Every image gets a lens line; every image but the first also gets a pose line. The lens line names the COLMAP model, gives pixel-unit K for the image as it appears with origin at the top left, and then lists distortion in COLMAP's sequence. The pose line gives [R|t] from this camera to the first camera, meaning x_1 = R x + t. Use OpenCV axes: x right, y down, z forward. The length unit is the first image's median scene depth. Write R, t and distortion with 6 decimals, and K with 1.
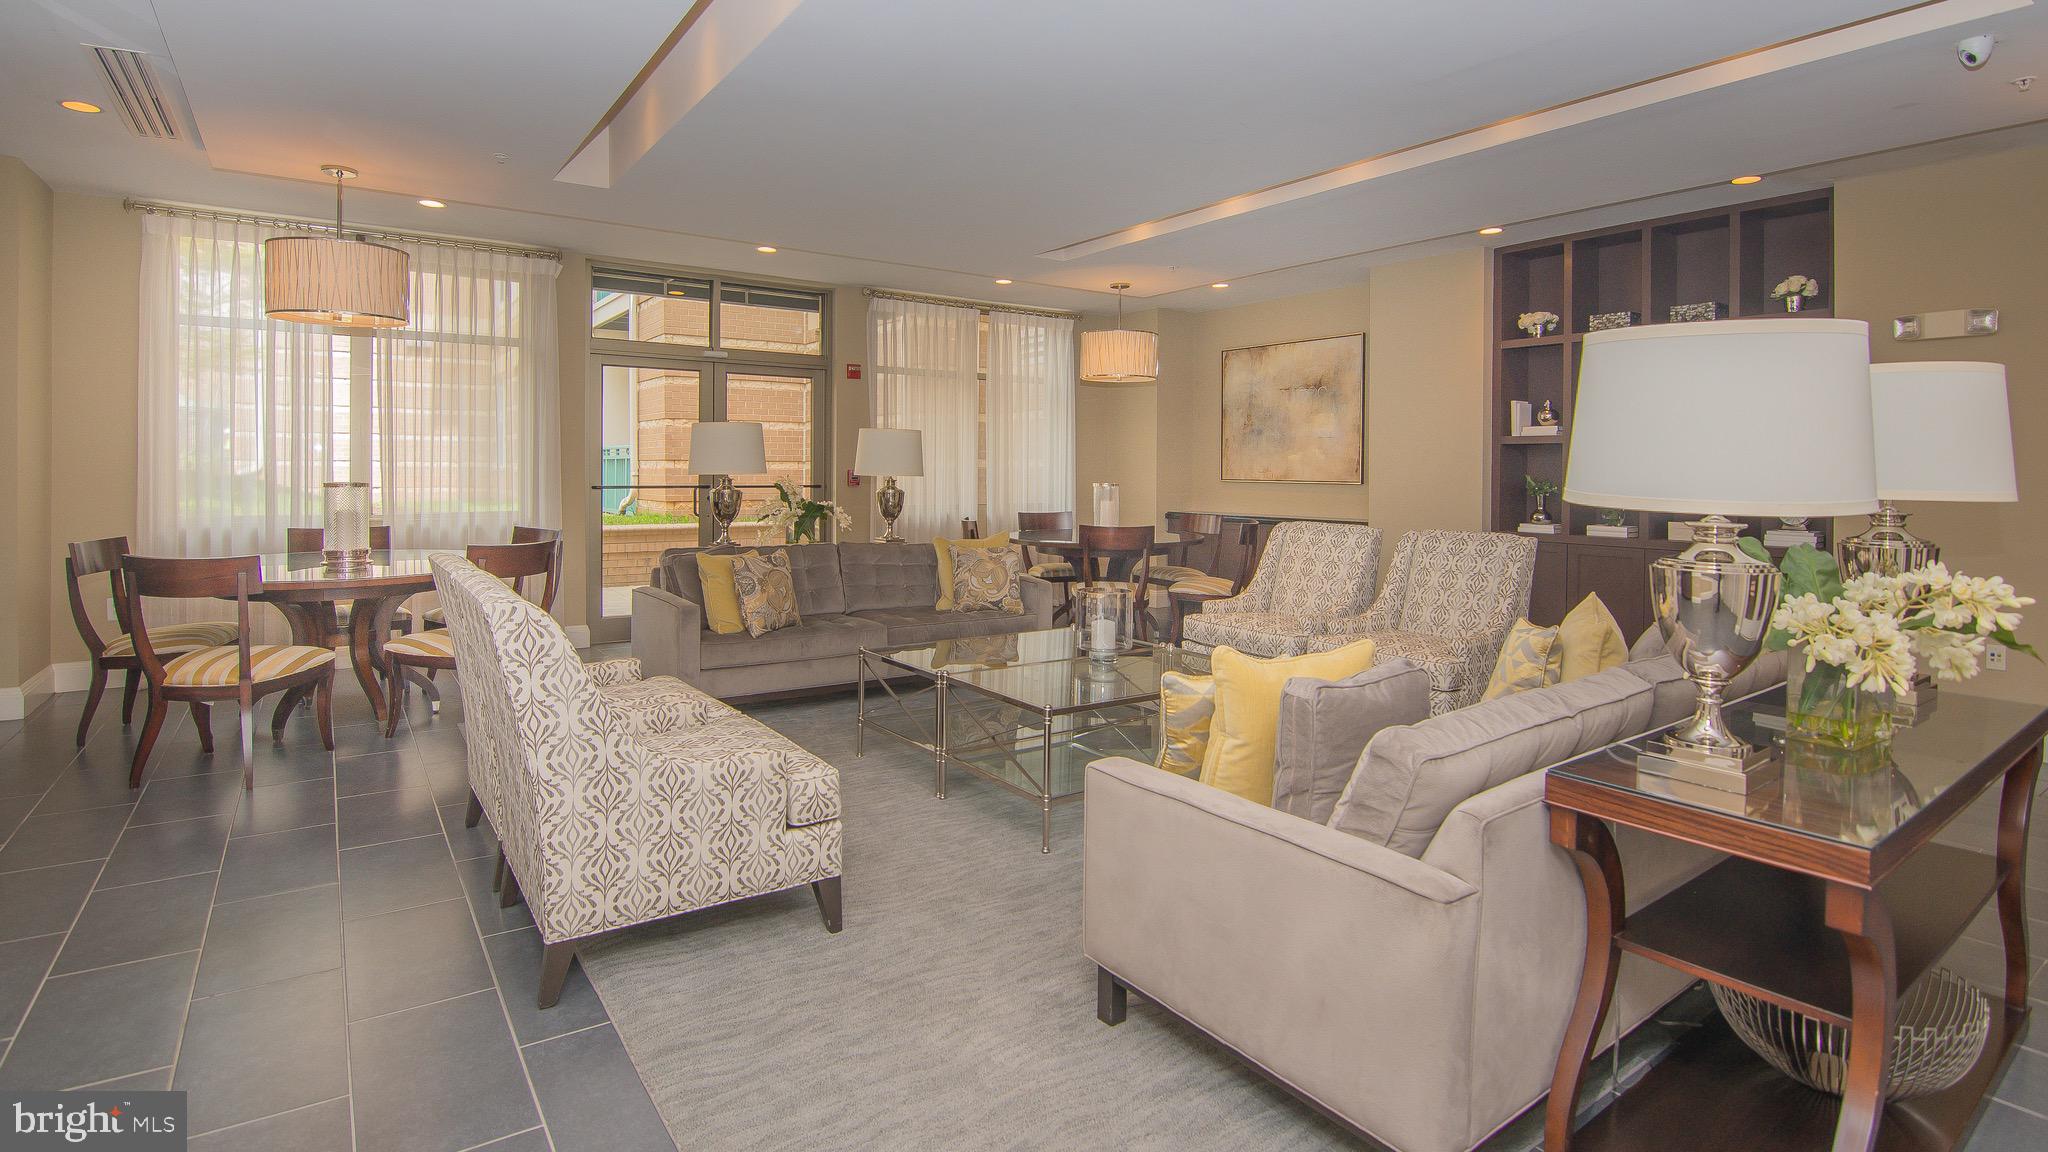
lens RADIAL K [[969.5, 0, 1024.0], [0, 969.5, 576.0], [0, 0, 1]] dist [0.001412, 0.000190]
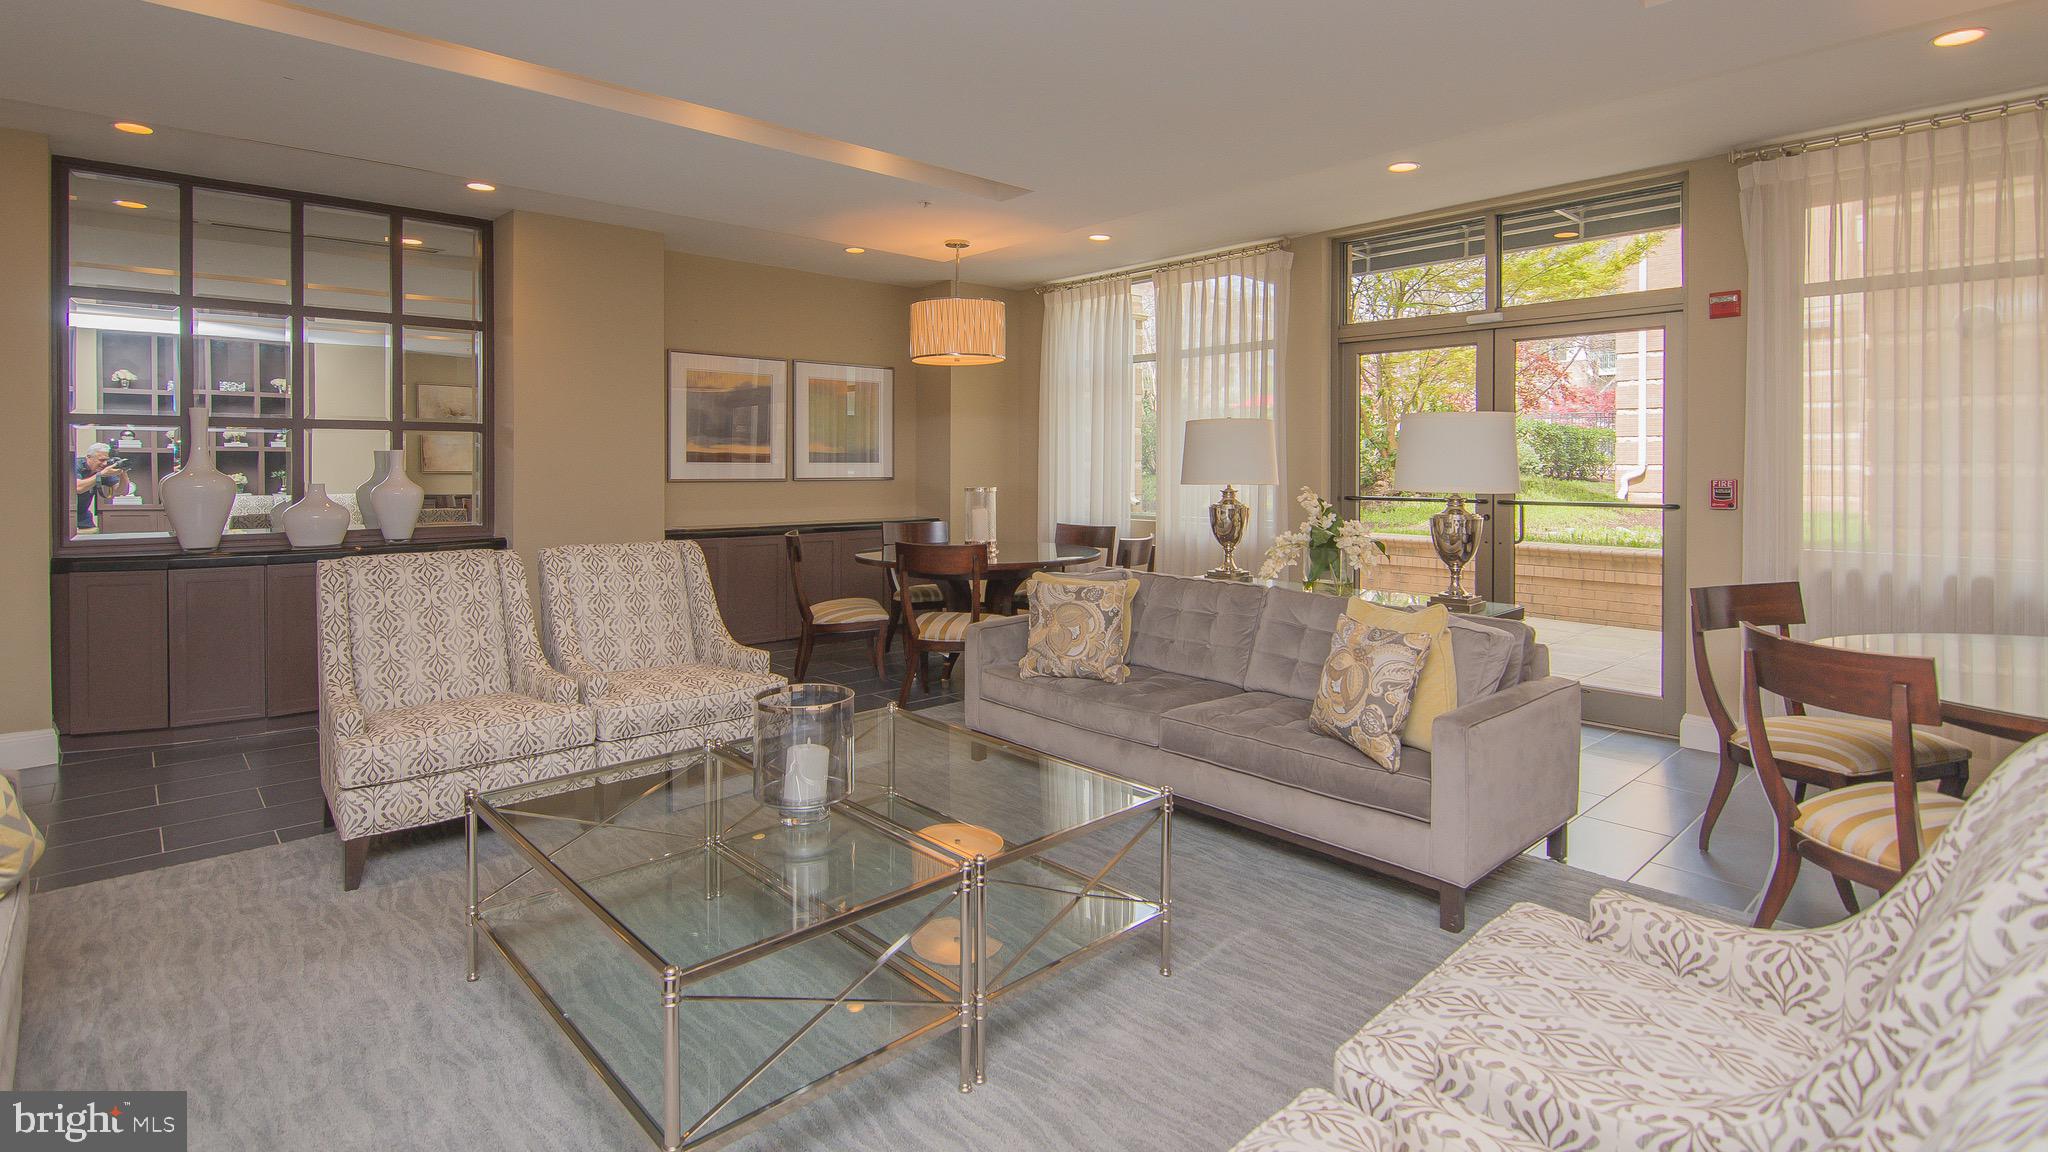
lens RADIAL K [[969.5, 0, 1024.0], [0, 969.5, 576.0], [0, 0, 1]] dist [0.001412, 0.000190]
pose [[0.121215, 0.125734, -0.984631, 0.451248], [-0.091954, 0.989102, 0.114985, -0.076051], [0.988358, 0.076603, 0.131456, 0.533393]]
